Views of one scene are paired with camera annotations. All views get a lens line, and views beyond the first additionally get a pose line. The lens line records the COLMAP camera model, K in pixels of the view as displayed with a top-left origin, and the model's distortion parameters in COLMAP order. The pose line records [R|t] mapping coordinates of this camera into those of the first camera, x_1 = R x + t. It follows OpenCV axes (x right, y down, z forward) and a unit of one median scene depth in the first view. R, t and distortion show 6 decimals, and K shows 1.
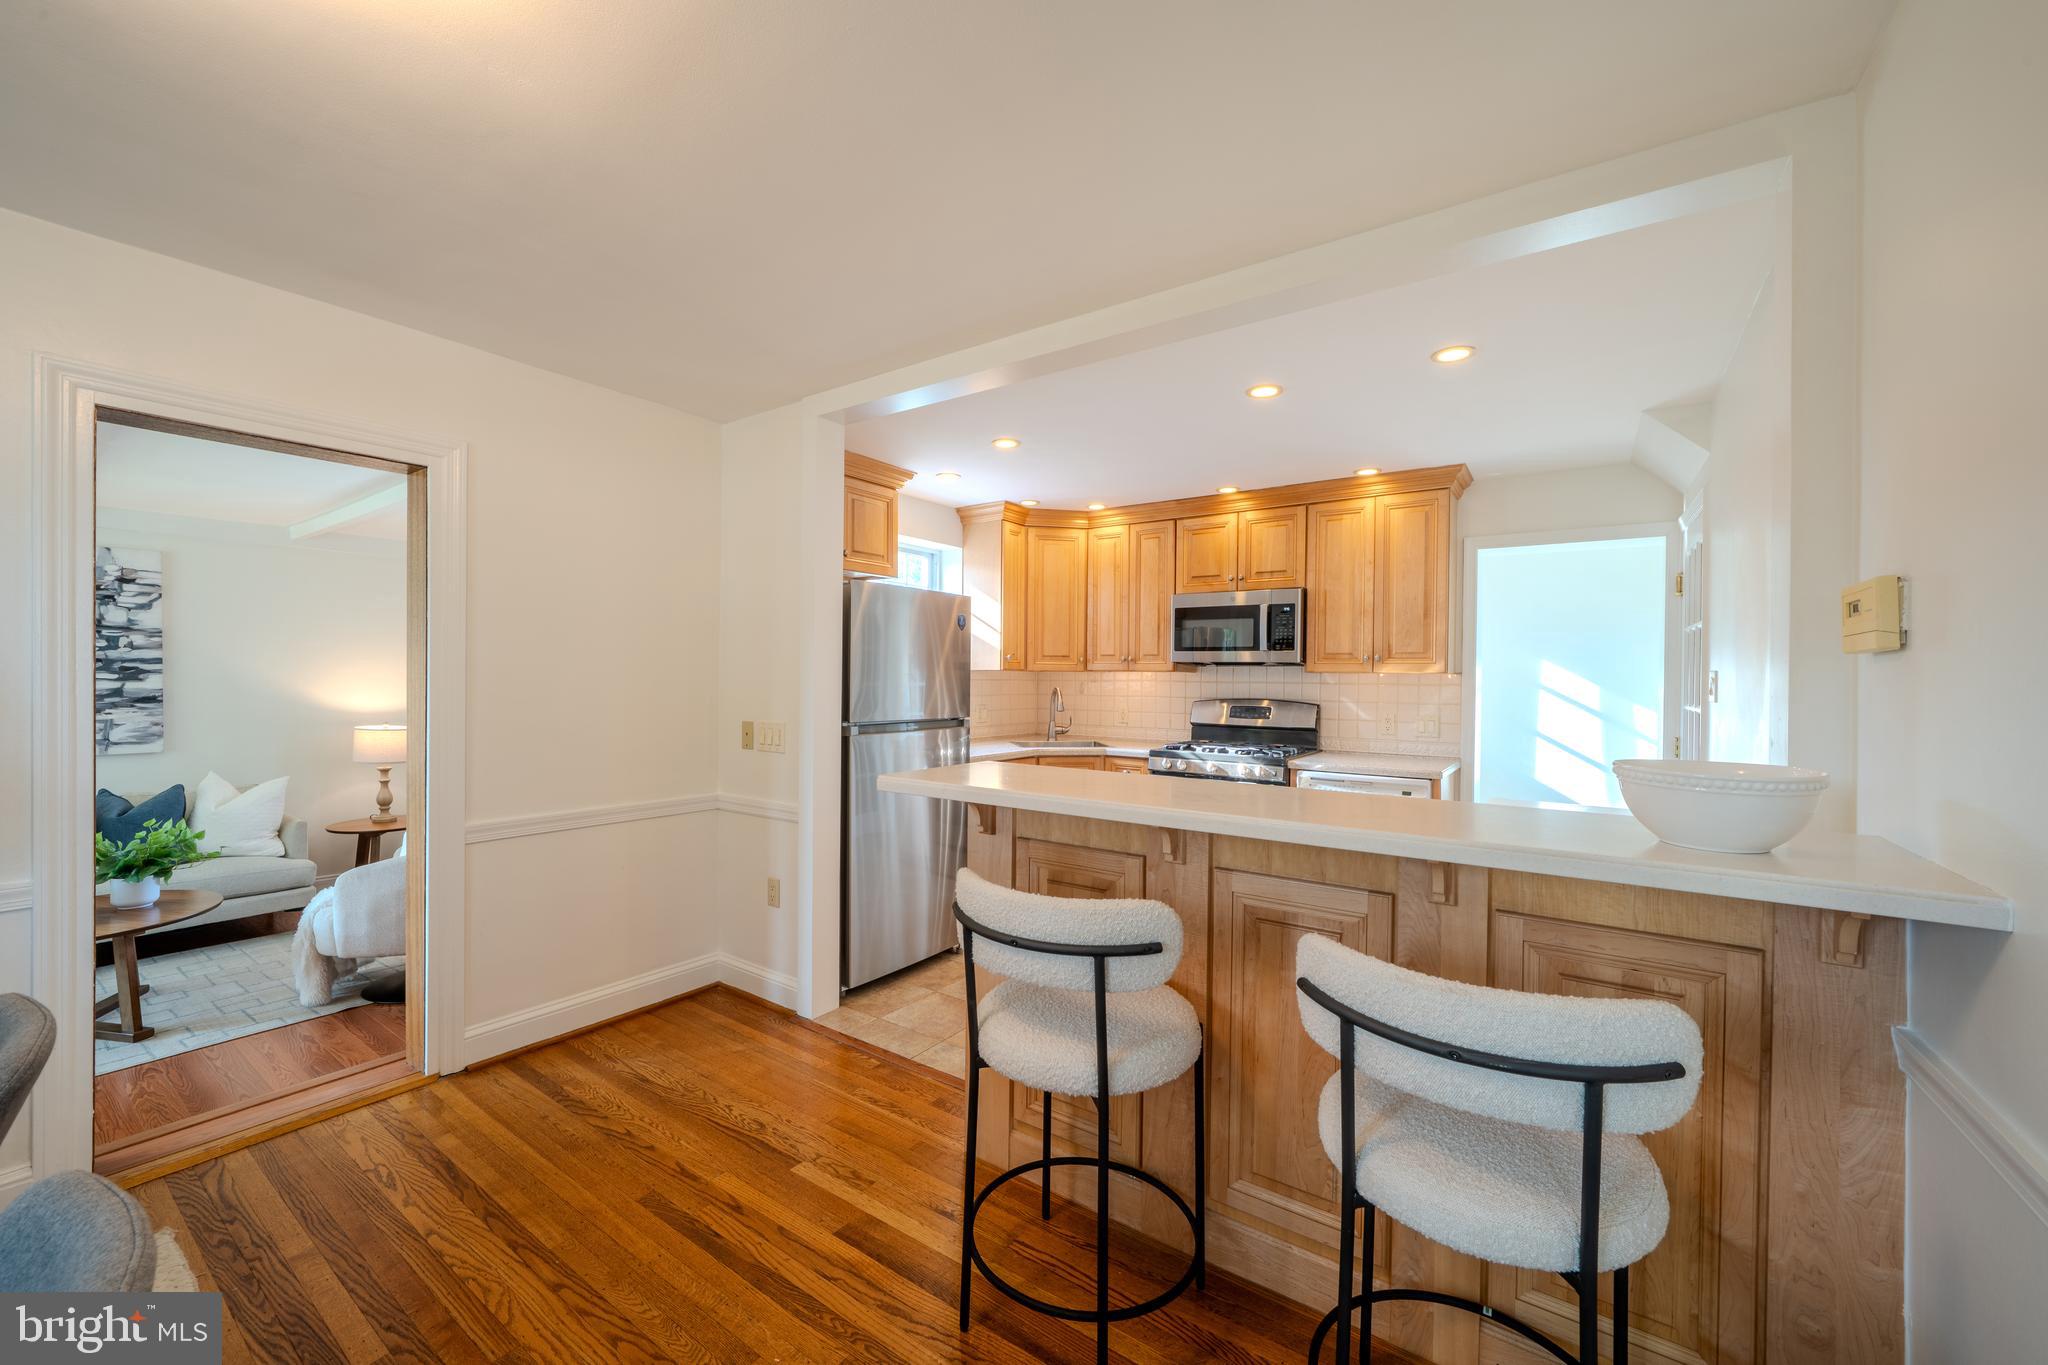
lens RADIAL K [[803.8, 0, 1031.5], [0, 803.8, 683.4], [0, 0, 1]] dist [-0.000760, 0.000085]
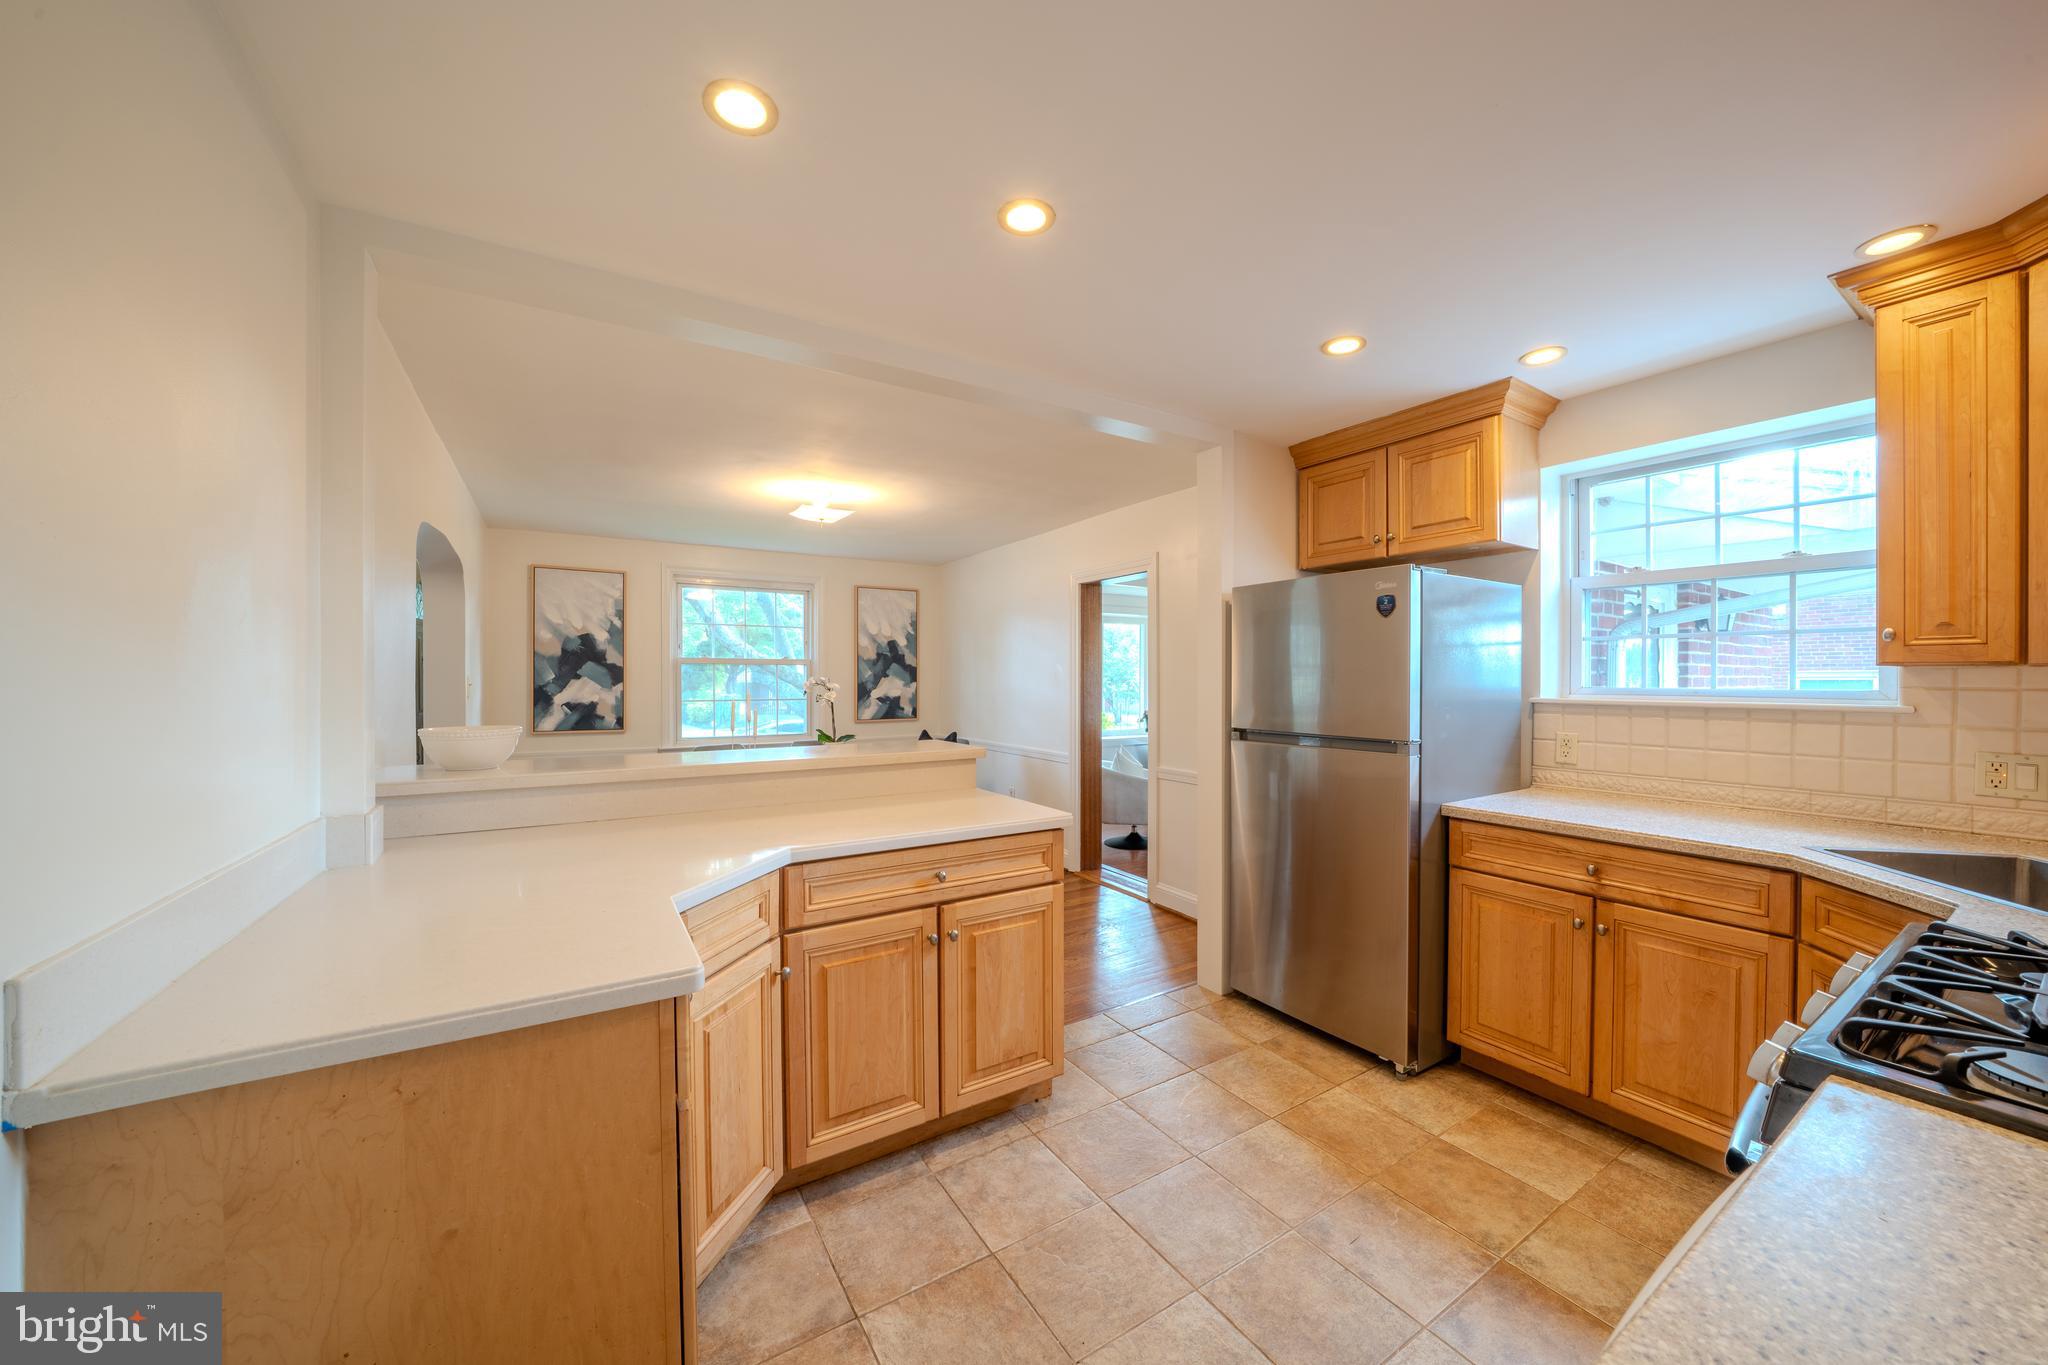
lens RADIAL K [[734.1, 0, 1024.0], [0, 734.1, 682.5], [0, 0, 1]] dist [-0.000511, -0.000045]
pose [[-0.383759, 0.004893, -0.923420, 0.501658], [-0.007114, 0.999941, 0.008255, -0.008241], [0.923406, 0.009737, -0.383701, 0.756024]]
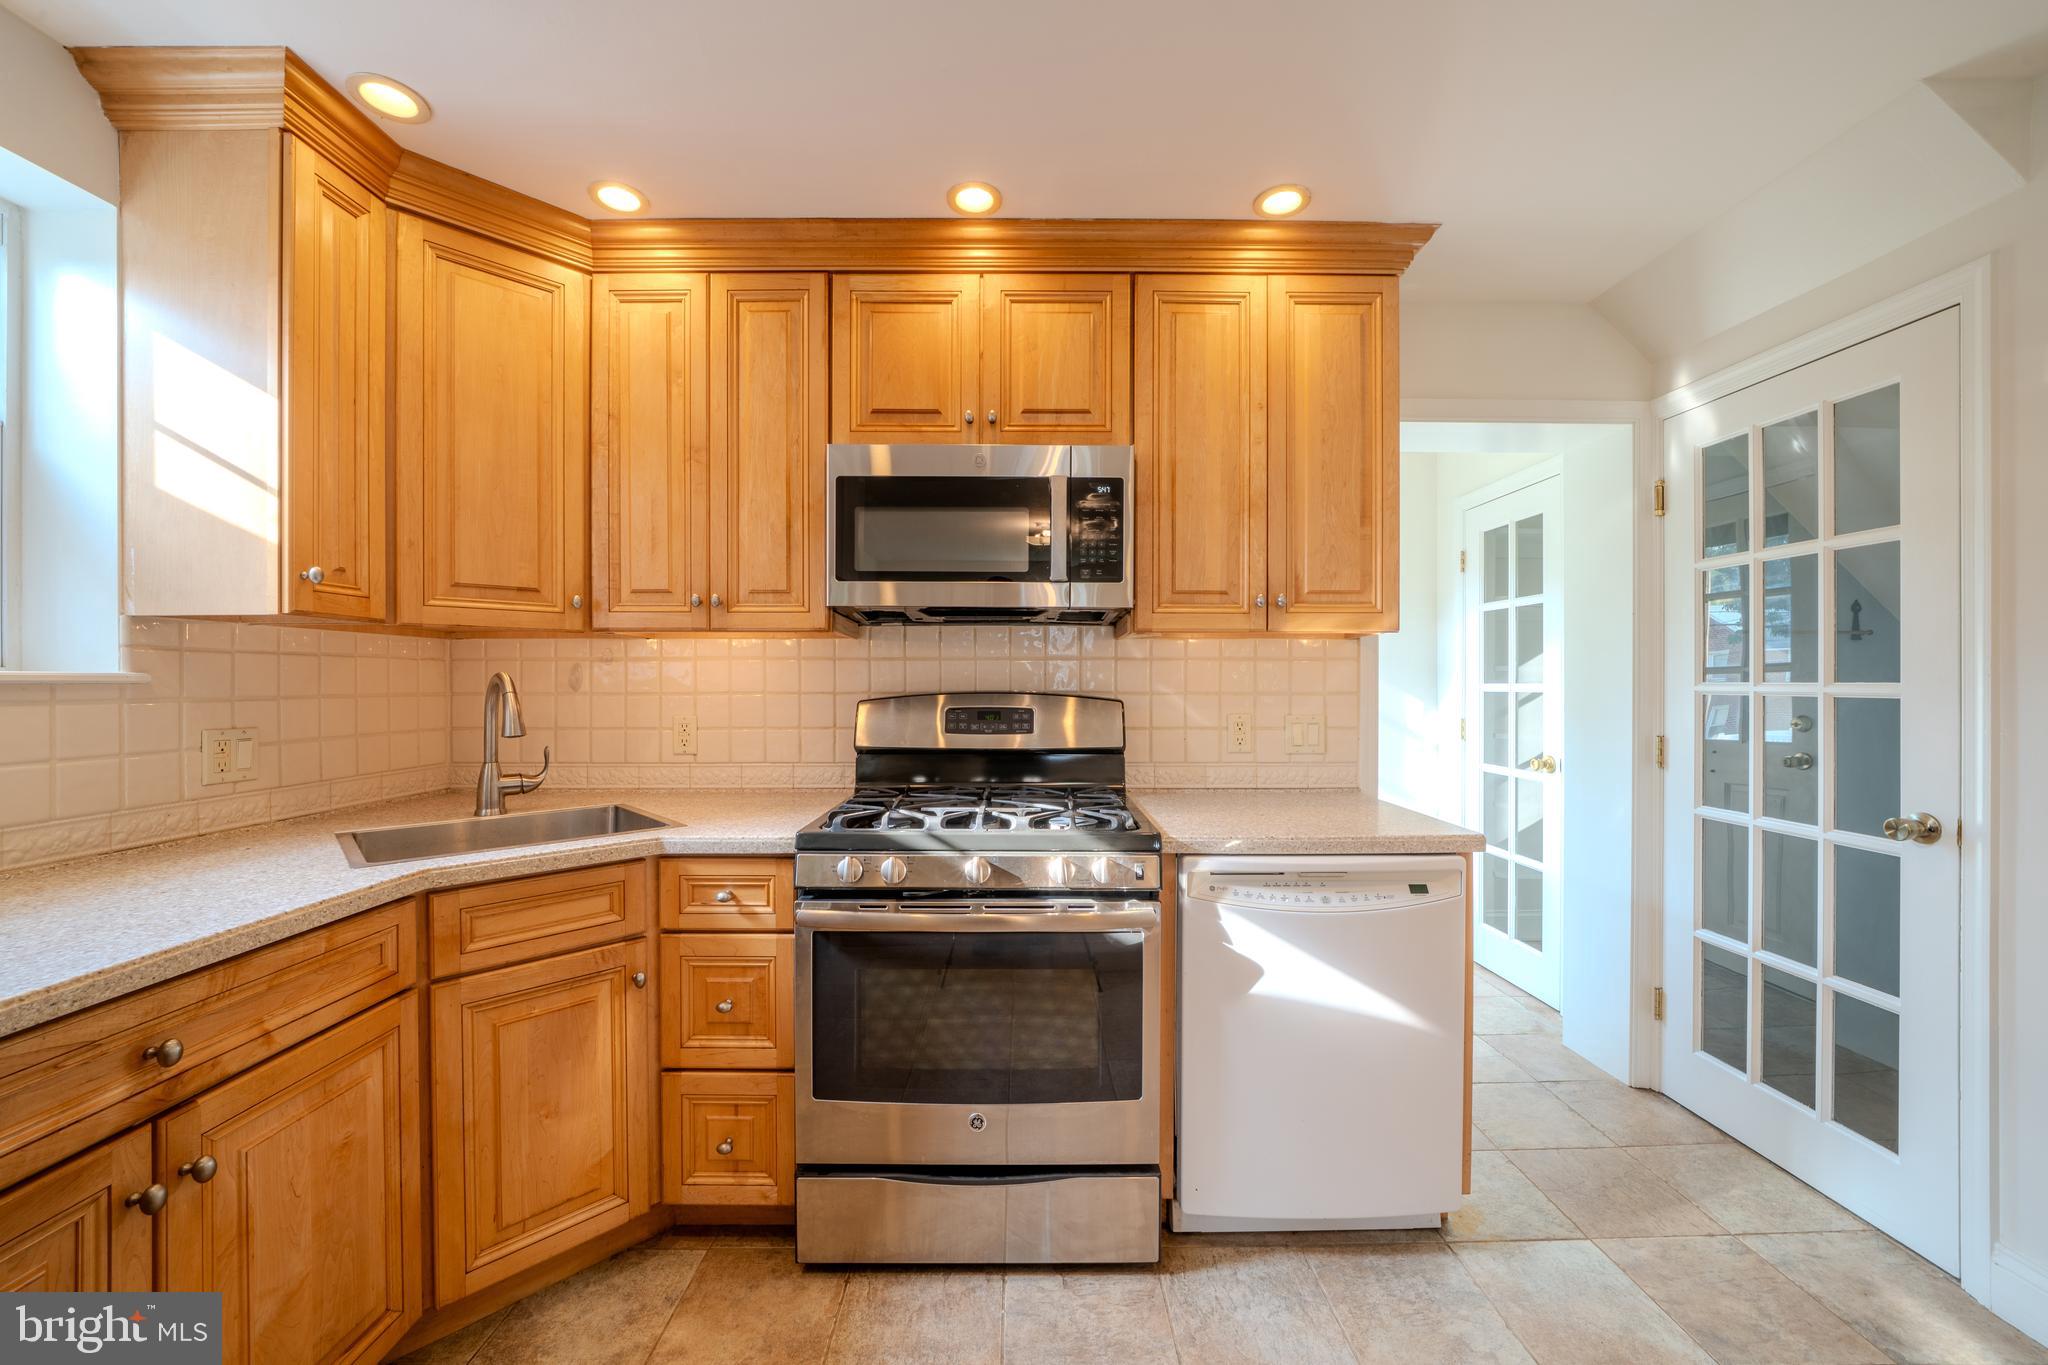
lens RADIAL K [[767.0, 0, 1011.3], [0, 767.0, 680.9], [0, 0, 1]] dist [-0.001961, 0.000054]
pose [[0.825523, -0.009657, 0.564285, 0.027841], [0.014051, 0.999895, -0.003444, 0.014511], [-0.564193, 0.010772, 0.825573, 0.617044]]
